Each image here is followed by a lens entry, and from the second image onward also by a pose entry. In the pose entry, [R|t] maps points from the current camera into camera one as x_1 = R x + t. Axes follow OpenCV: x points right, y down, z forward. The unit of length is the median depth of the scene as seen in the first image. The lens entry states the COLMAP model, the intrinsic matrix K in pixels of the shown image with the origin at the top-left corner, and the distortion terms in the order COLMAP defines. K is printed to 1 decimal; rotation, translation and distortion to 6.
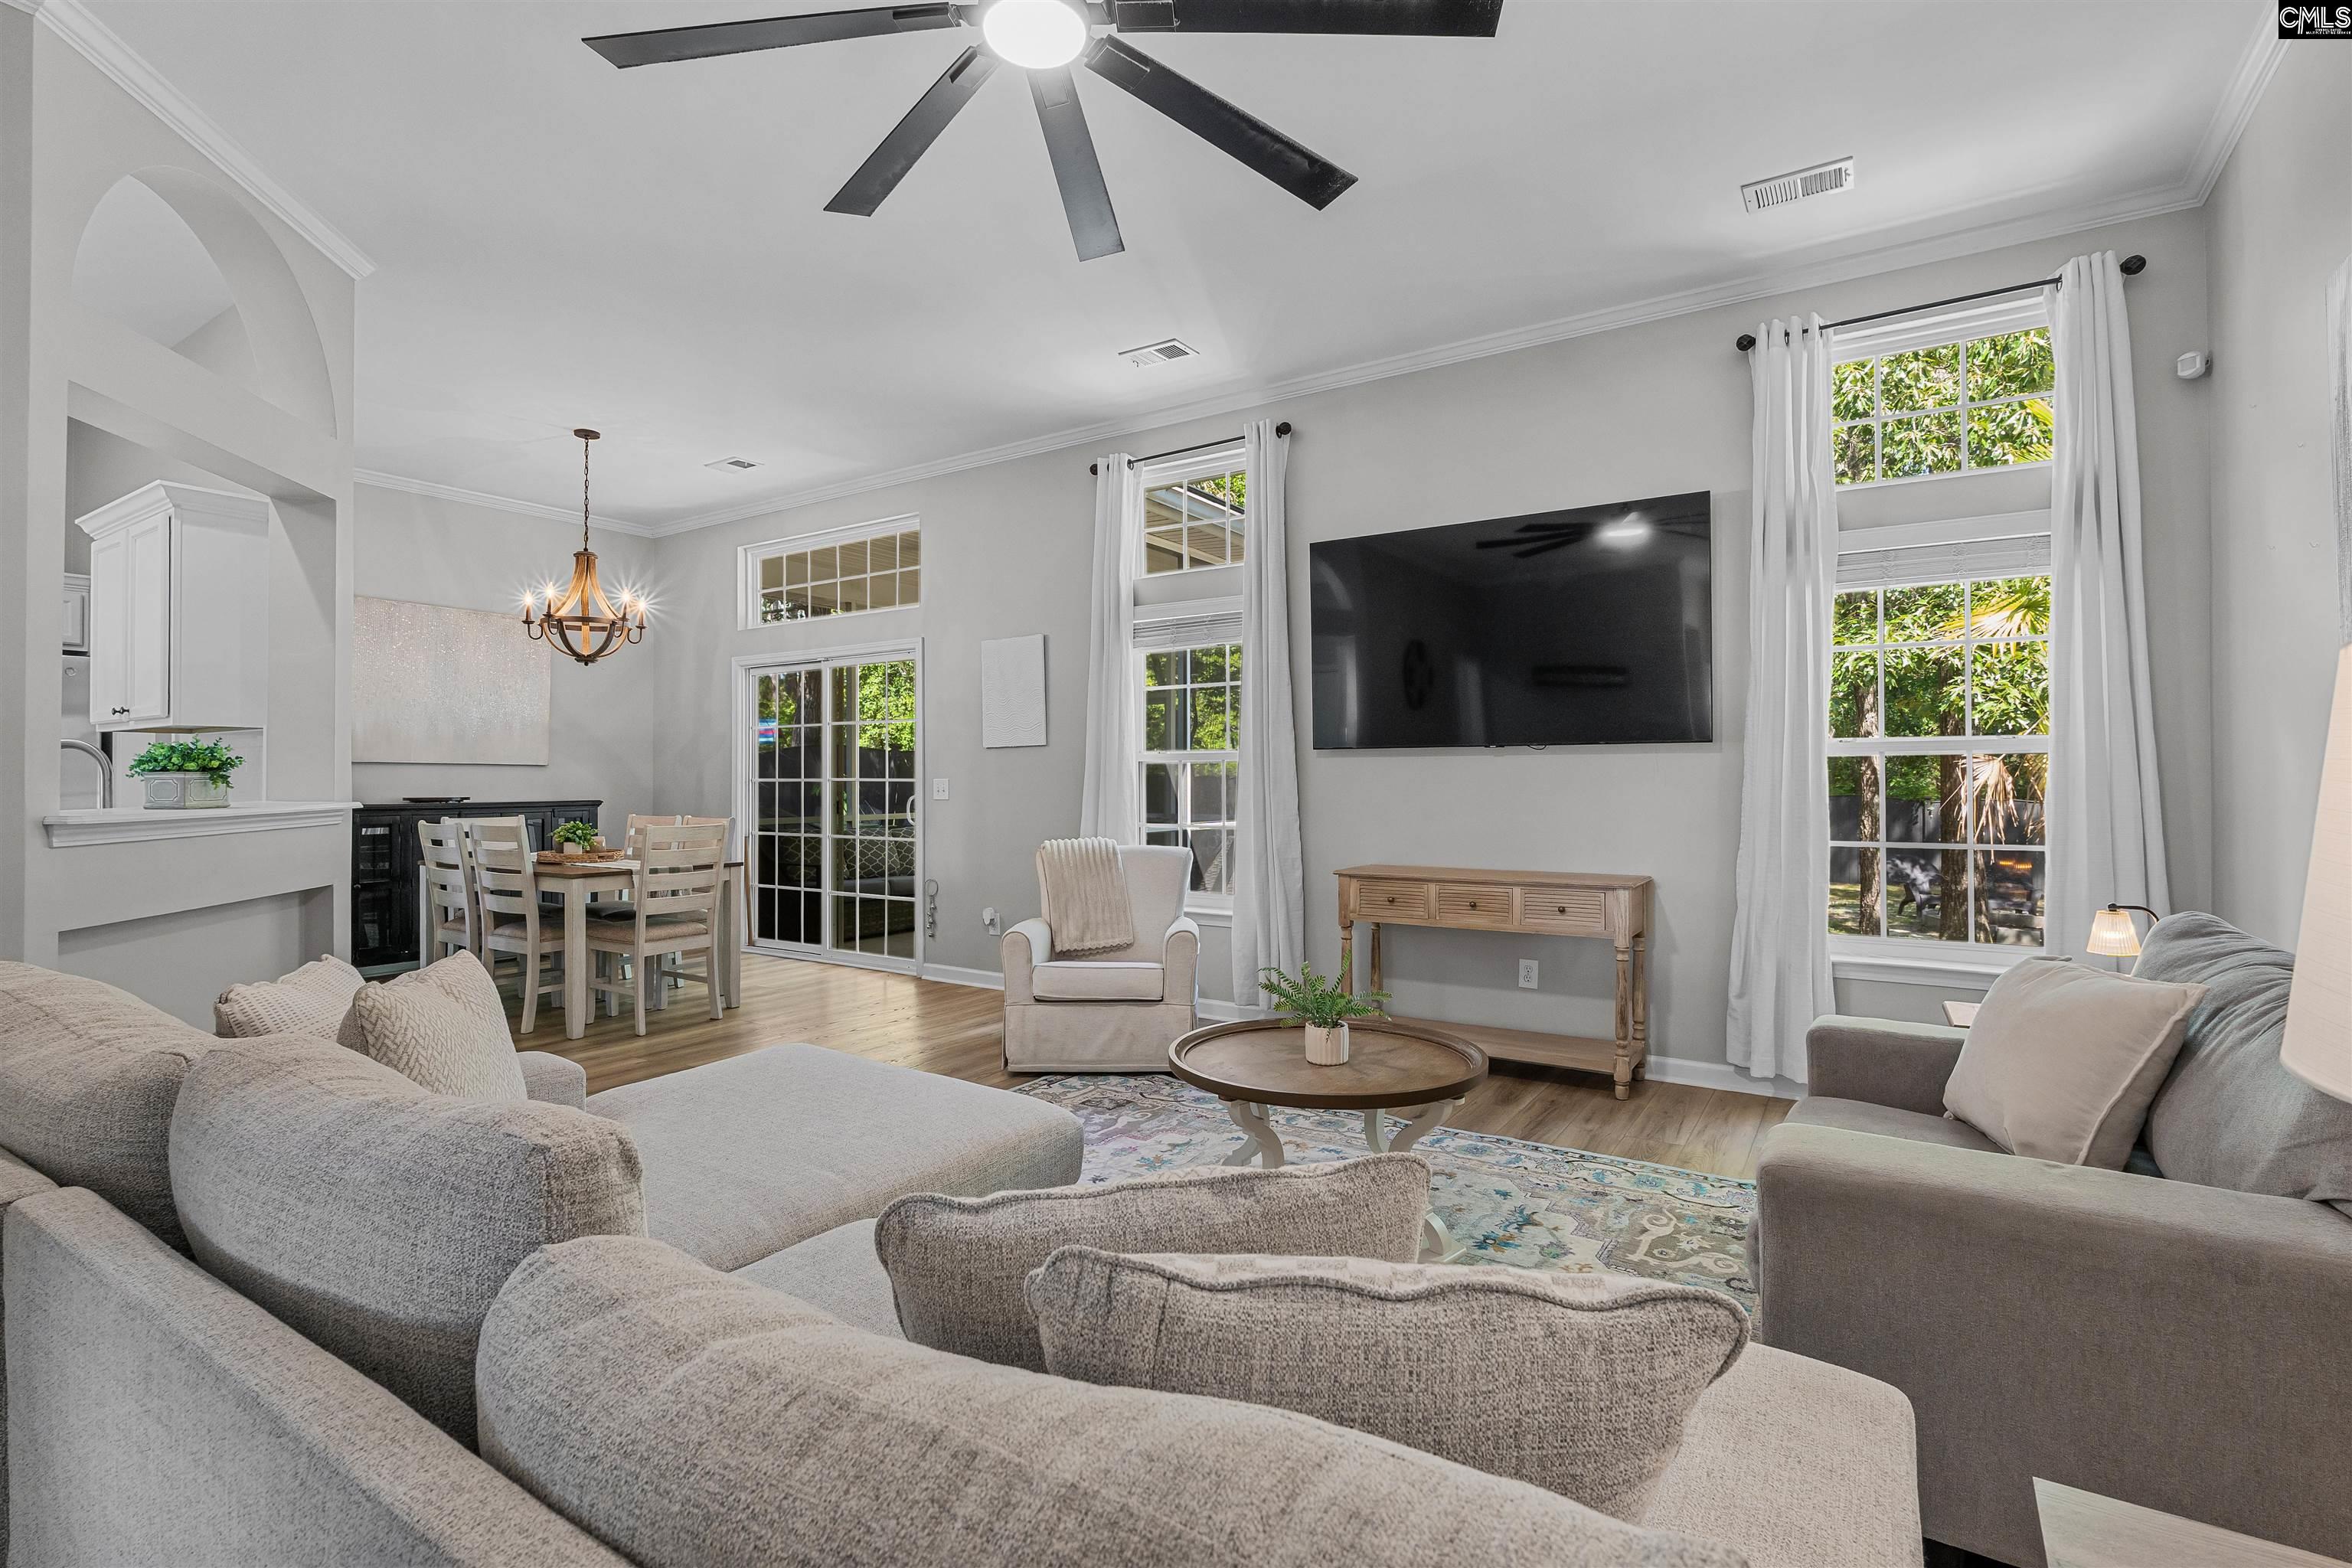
lens RADIAL K [[1046.9, 0, 1176.0], [0, 1046.9, 784.0], [0, 0, 1]] dist [0.000194, 0.000179]
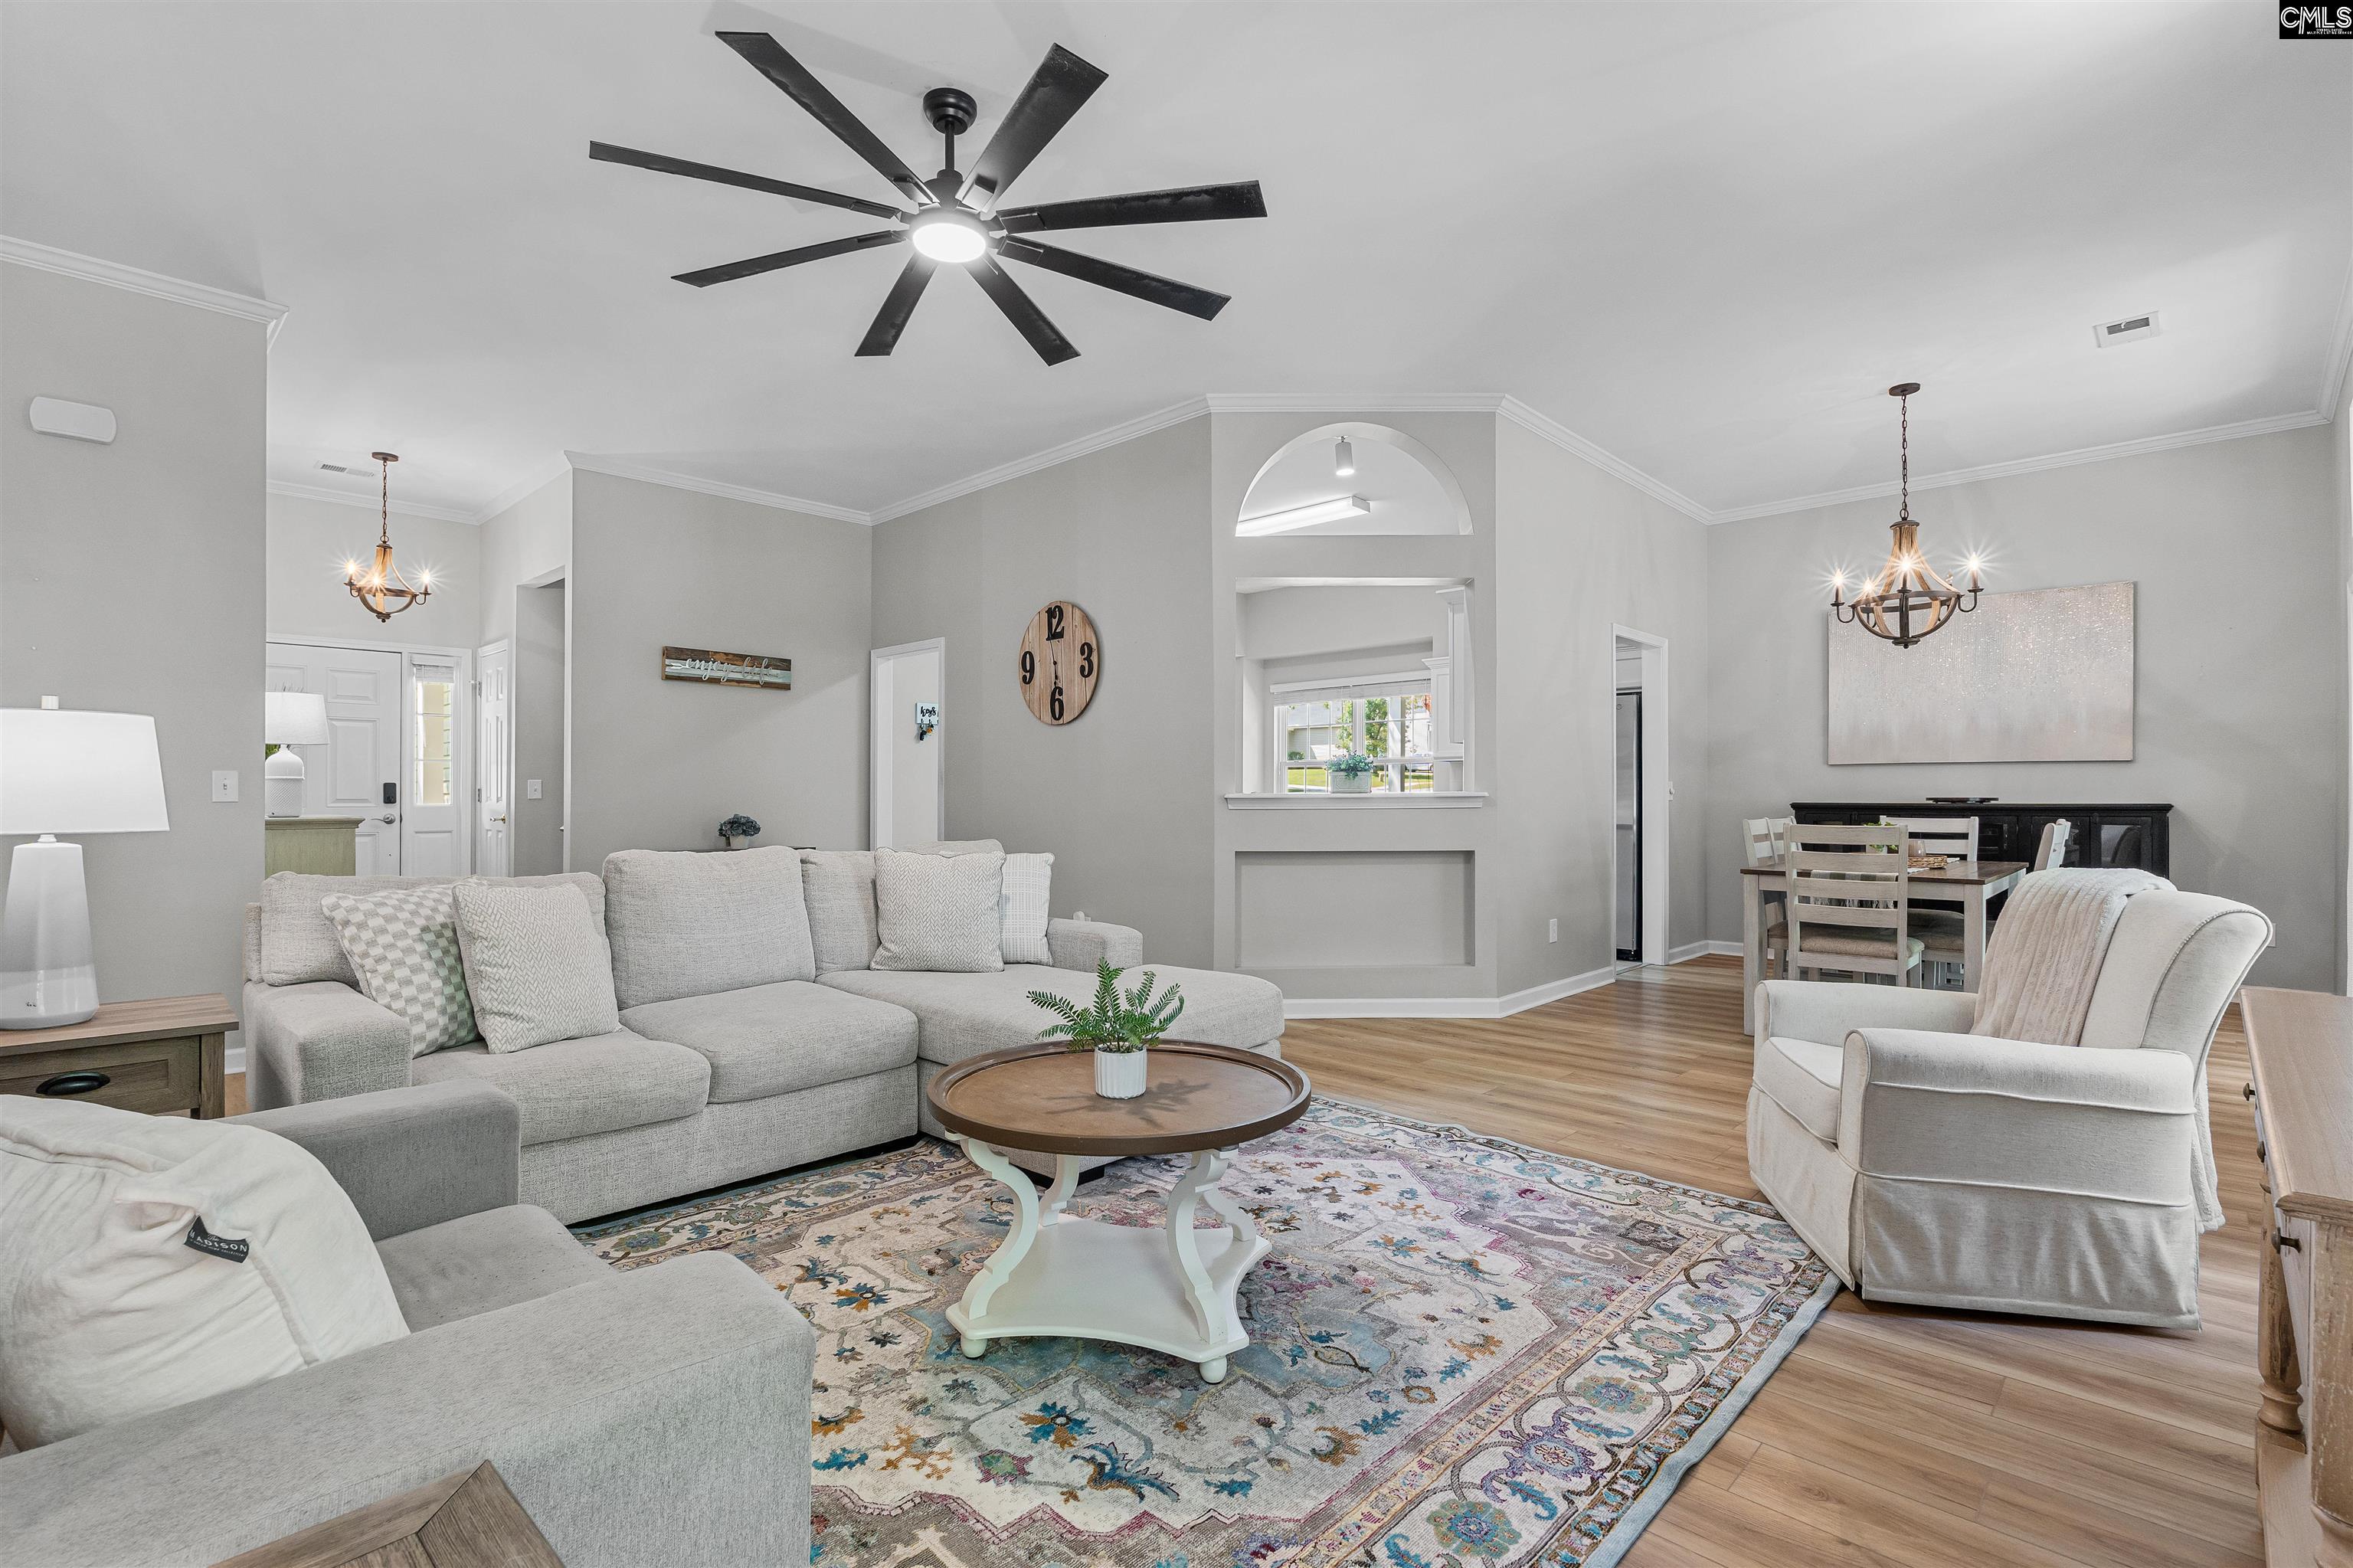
lens RADIAL K [[1114.3, 0, 1242.9], [0, 1114.3, 812.5], [0, 0, 1]] dist [0.003585, 0.000098]
pose [[-0.146490, 0.017742, -0.989053, 0.728108], [-0.002841, 0.999827, 0.018356, 0.017545], [0.989208, 0.005499, -0.146414, 0.890951]]
